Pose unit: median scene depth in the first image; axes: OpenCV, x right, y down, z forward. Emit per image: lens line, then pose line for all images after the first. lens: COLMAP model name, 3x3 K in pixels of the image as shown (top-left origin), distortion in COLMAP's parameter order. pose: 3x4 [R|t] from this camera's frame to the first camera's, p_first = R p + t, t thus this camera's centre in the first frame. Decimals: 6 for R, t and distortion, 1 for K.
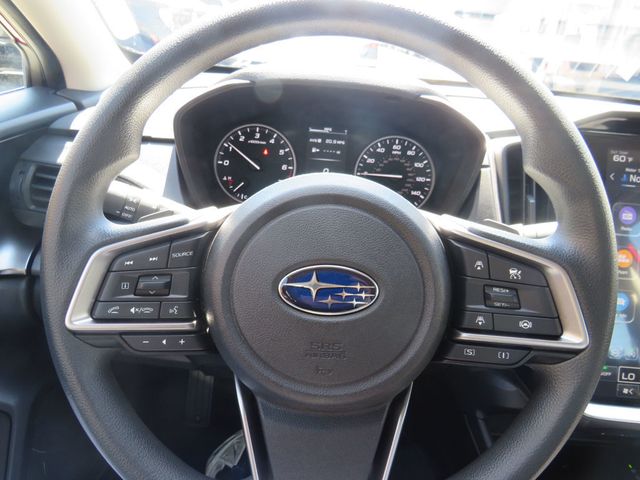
lens RADIAL K [[506.2, 0, 319.6], [0, 506.2, 239.4], [0, 0, 1]] dist [0.034139, 0.002488]
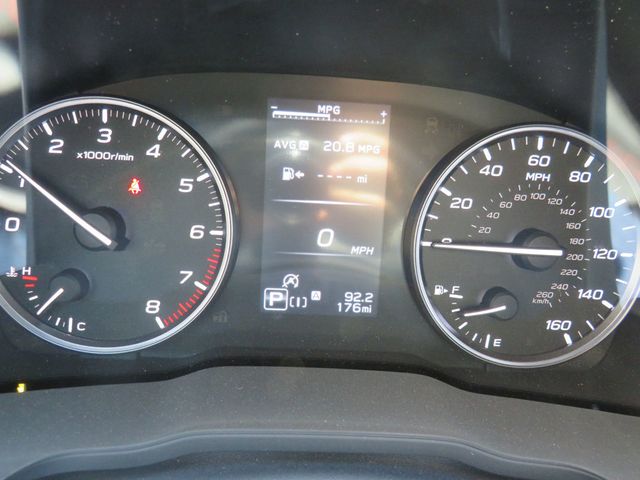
lens RADIAL K [[506.2, 0, 319.9], [0, 506.2, 240.6], [0, 0, 1]] dist [0.034139, 0.002488]
pose [[0.996936, -0.034376, 0.070258, -0.014535], [0.042681, 0.991812, -0.120361, -0.096204], [-0.065545, 0.122991, 0.990241, 0.685872]]
